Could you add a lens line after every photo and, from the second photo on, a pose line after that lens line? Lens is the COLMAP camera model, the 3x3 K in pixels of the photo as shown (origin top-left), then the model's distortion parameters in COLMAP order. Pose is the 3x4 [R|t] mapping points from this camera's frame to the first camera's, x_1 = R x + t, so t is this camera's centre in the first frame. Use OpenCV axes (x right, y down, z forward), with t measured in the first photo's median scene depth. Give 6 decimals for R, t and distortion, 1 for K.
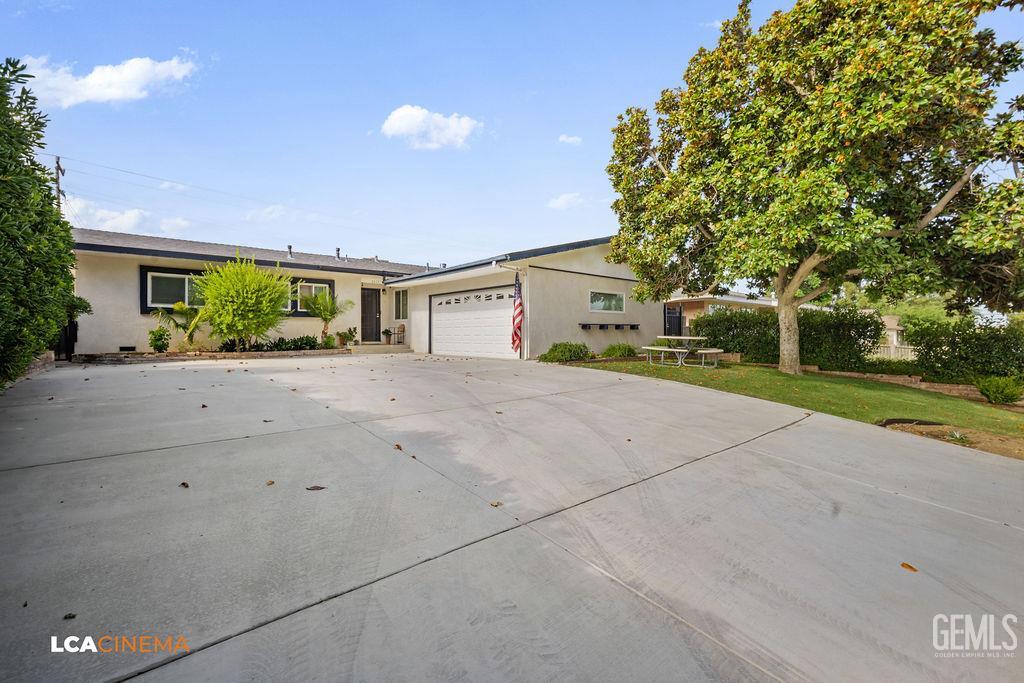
lens RADIAL K [[449.5, 0, 514.8], [0, 449.5, 335.3], [0, 0, 1]] dist [-0.008538, 0.001073]
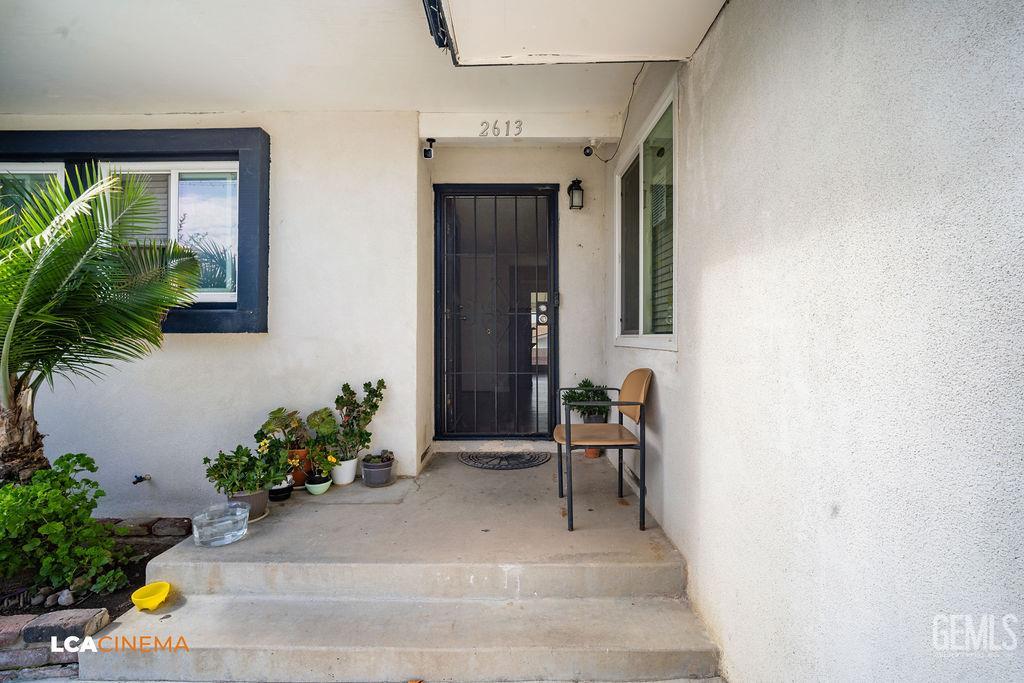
lens RADIAL K [[449.5, 0, 514.8], [0, 449.5, 335.3], [0, 0, 1]] dist [-0.008538, 0.001073]
pose [[0.741291, 0.002504, -0.671179, -0.208219], [-0.006756, 0.999970, -0.003732, -0.039663], [0.671149, 0.007301, 0.741286, 0.976674]]
